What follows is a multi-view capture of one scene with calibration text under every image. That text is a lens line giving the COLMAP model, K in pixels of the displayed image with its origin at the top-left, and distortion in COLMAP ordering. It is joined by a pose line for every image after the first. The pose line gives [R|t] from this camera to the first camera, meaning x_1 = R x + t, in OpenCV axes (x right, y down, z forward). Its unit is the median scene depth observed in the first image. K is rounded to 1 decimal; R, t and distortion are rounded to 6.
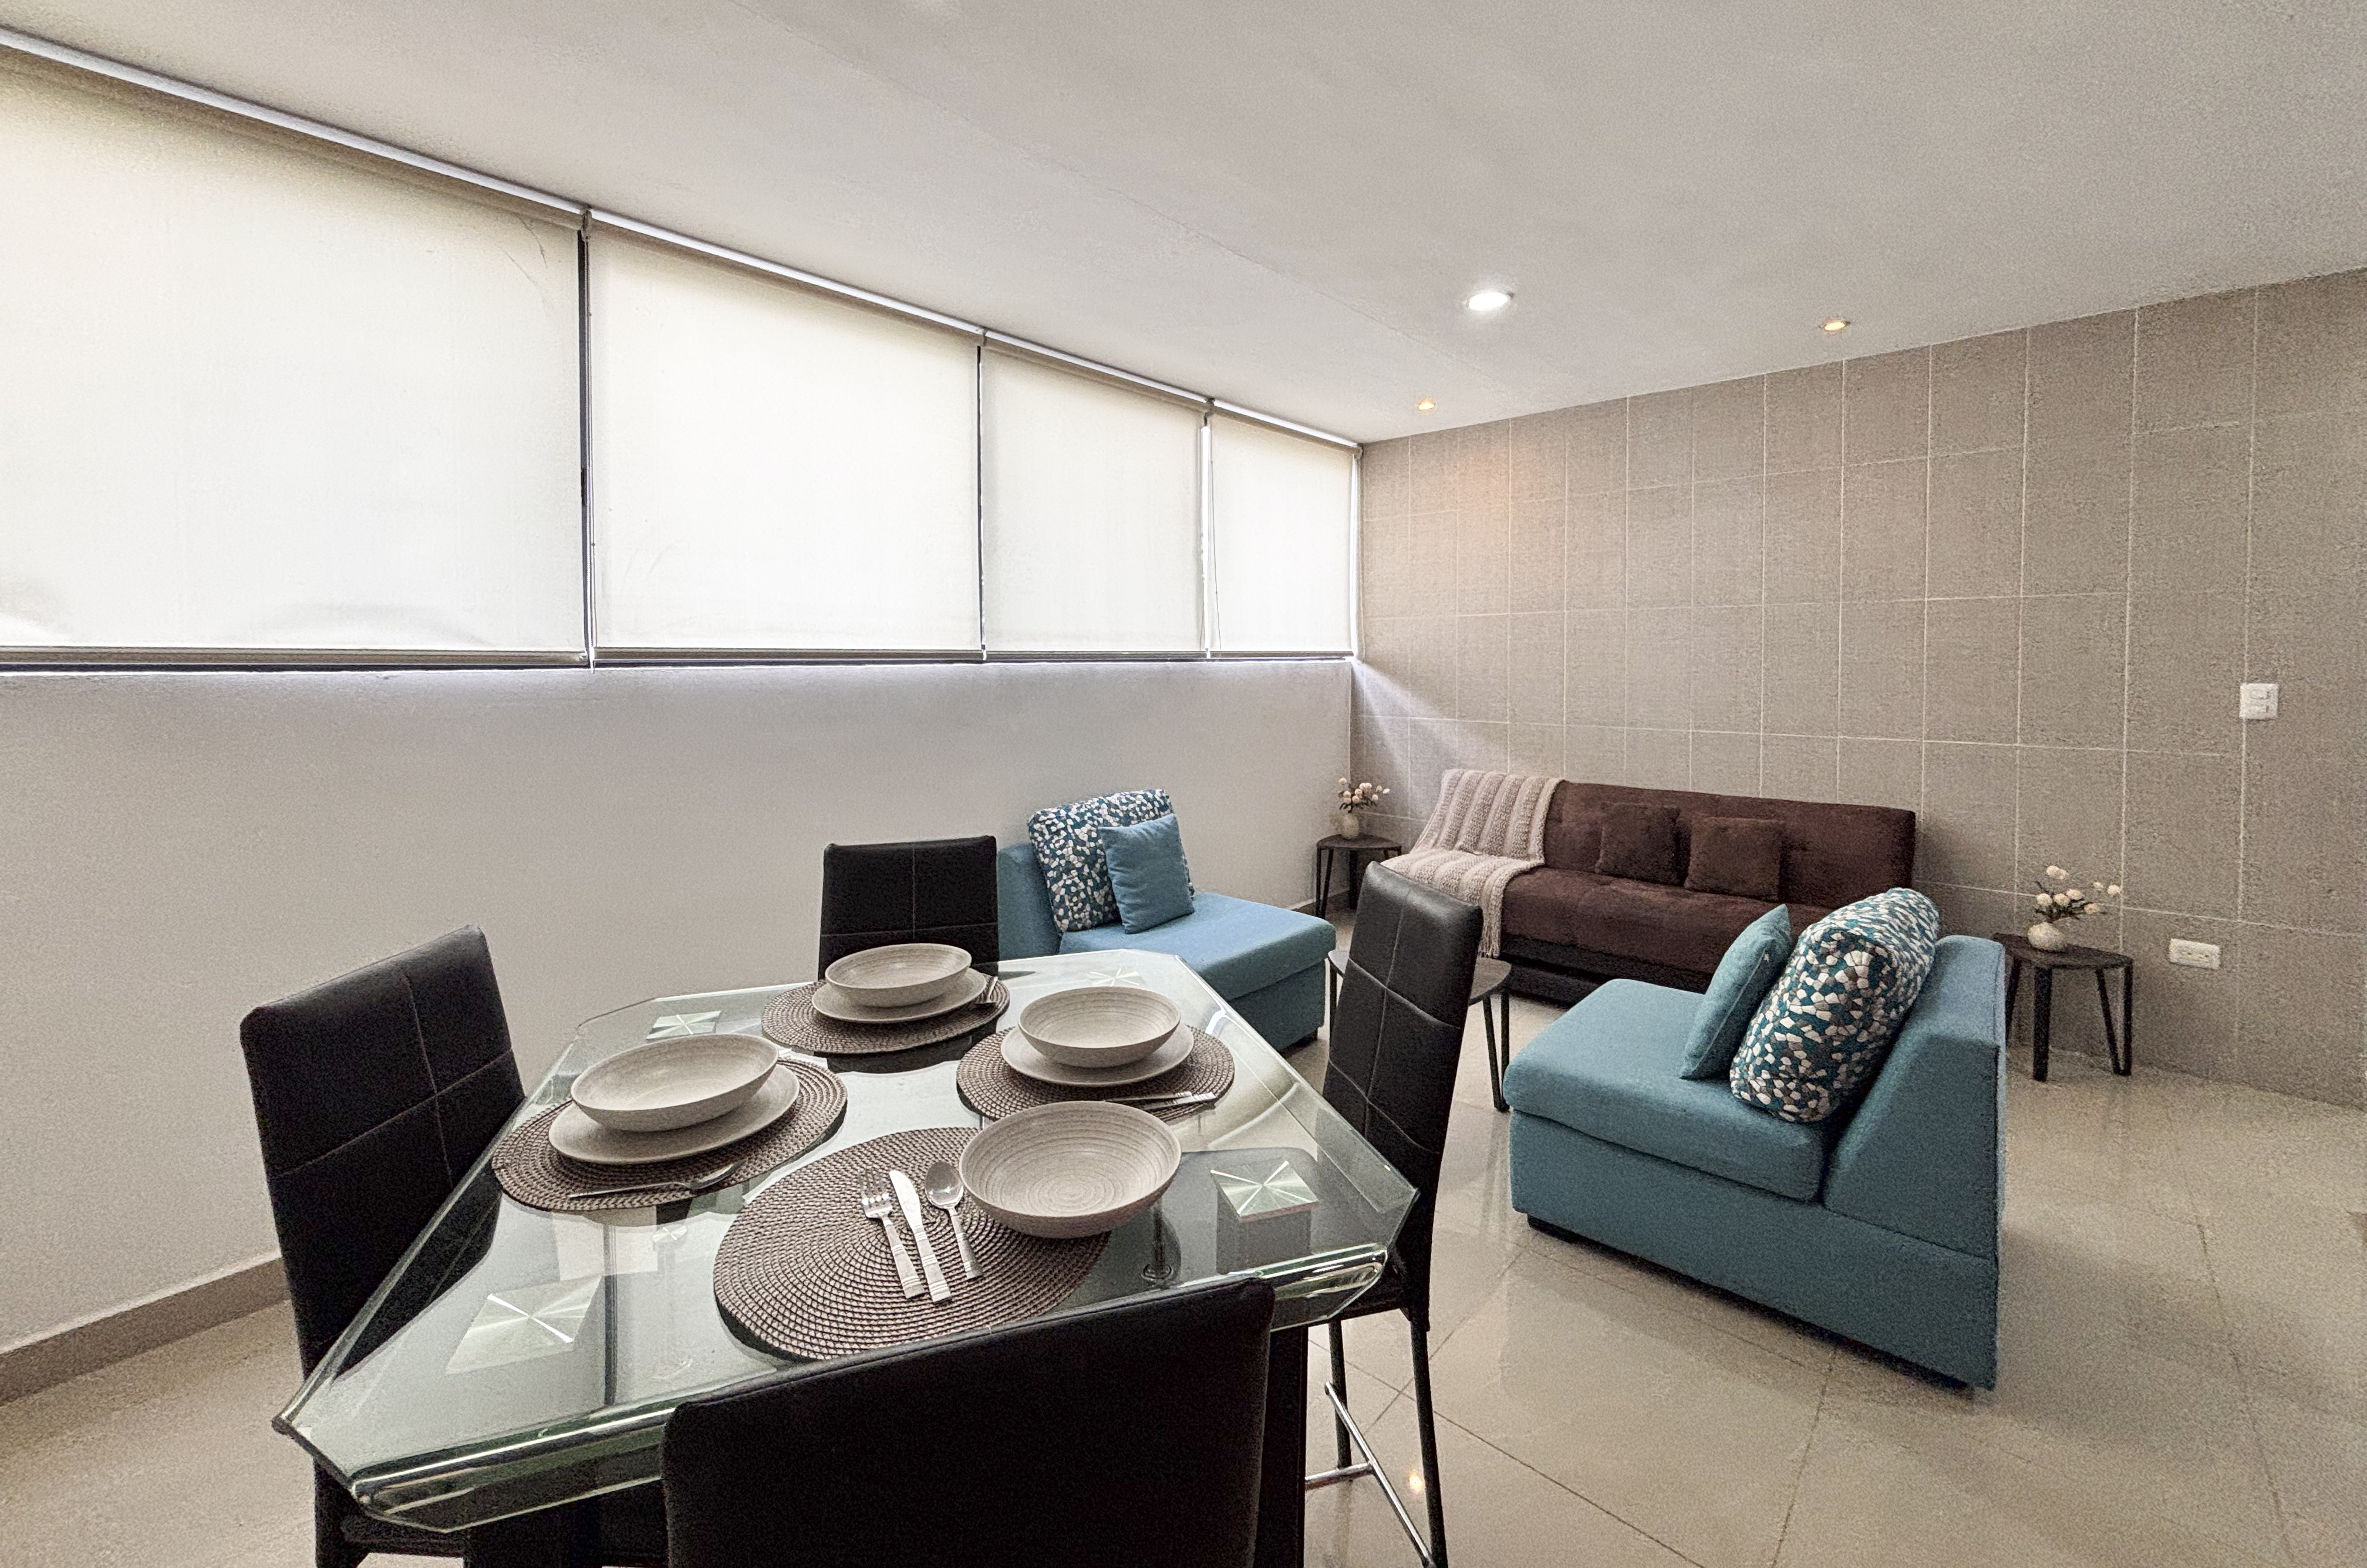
lens RADIAL K [[955.3, 0, 1158.8], [0, 955.3, 678.4], [0, 0, 1]] dist [-0.009374, -0.000263]
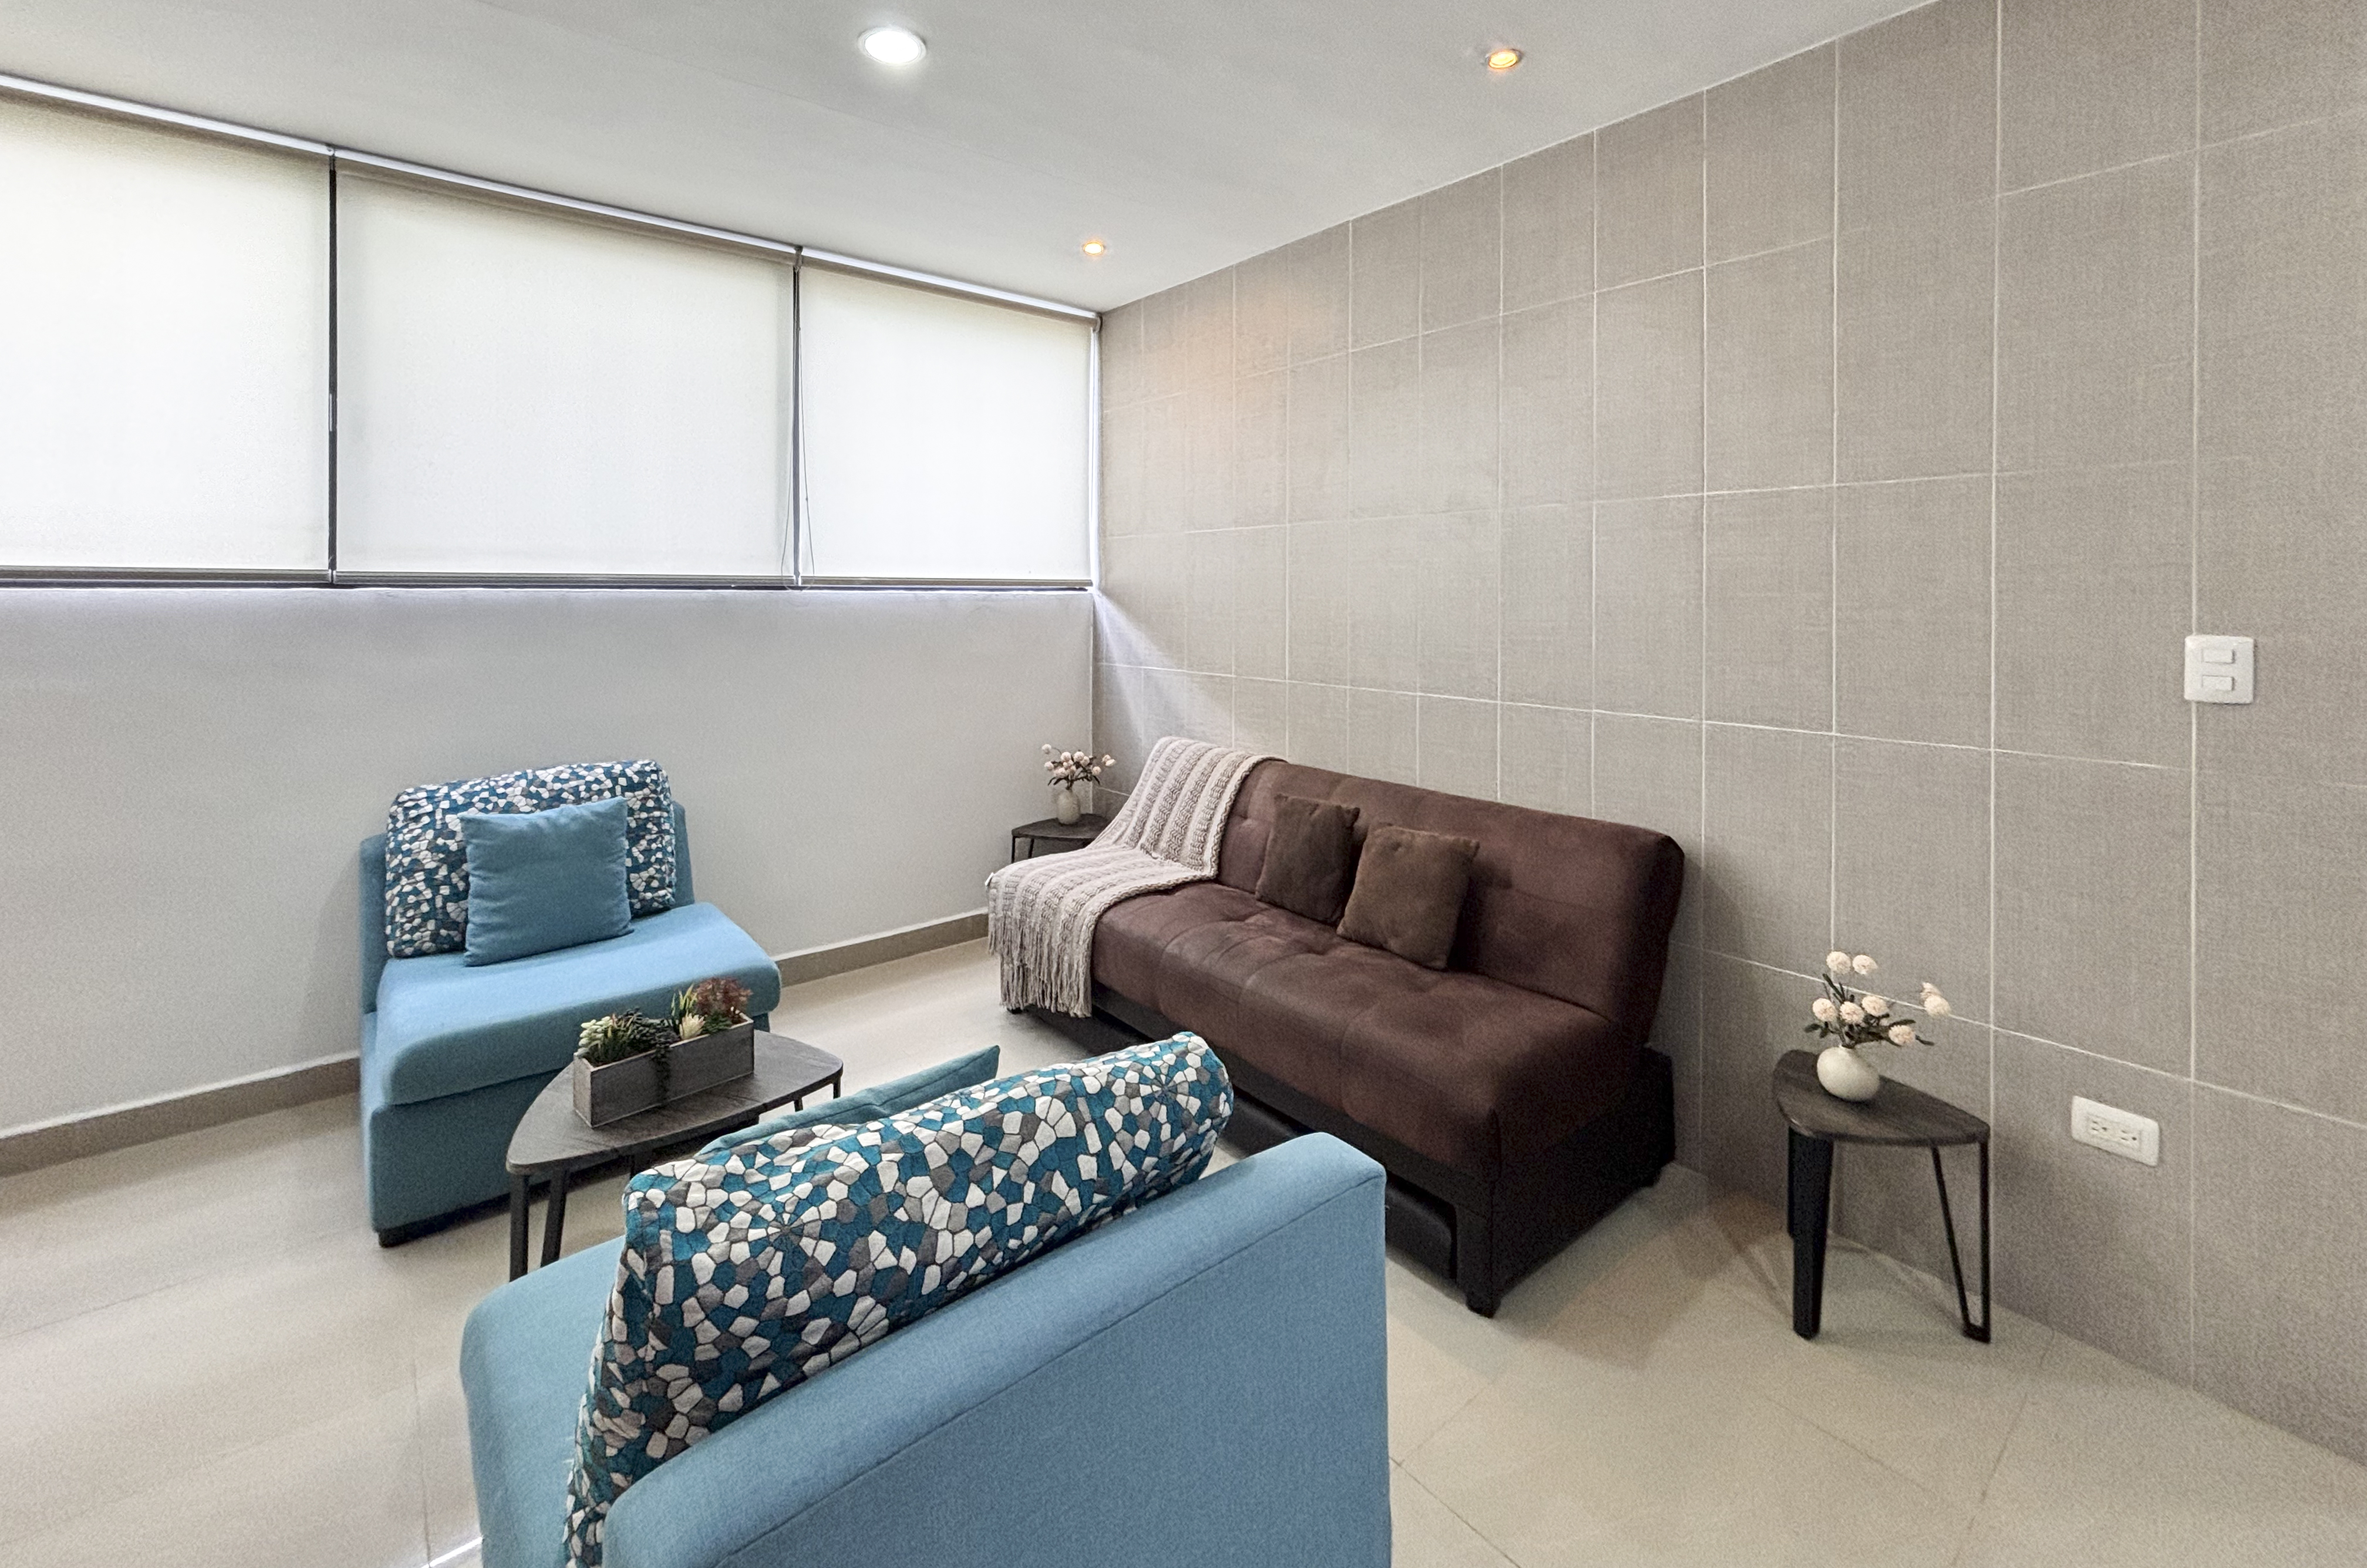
lens RADIAL K [[976.9, 0, 1187.2], [0, 976.9, 599.4], [0, 0, 1]] dist [-0.003450, -0.000619]
pose [[0.990748, 0.006723, -0.135549, 0.583523], [-0.008853, 0.999847, -0.015116, -0.001621], [0.135427, 0.016177, 0.990655, 0.333340]]
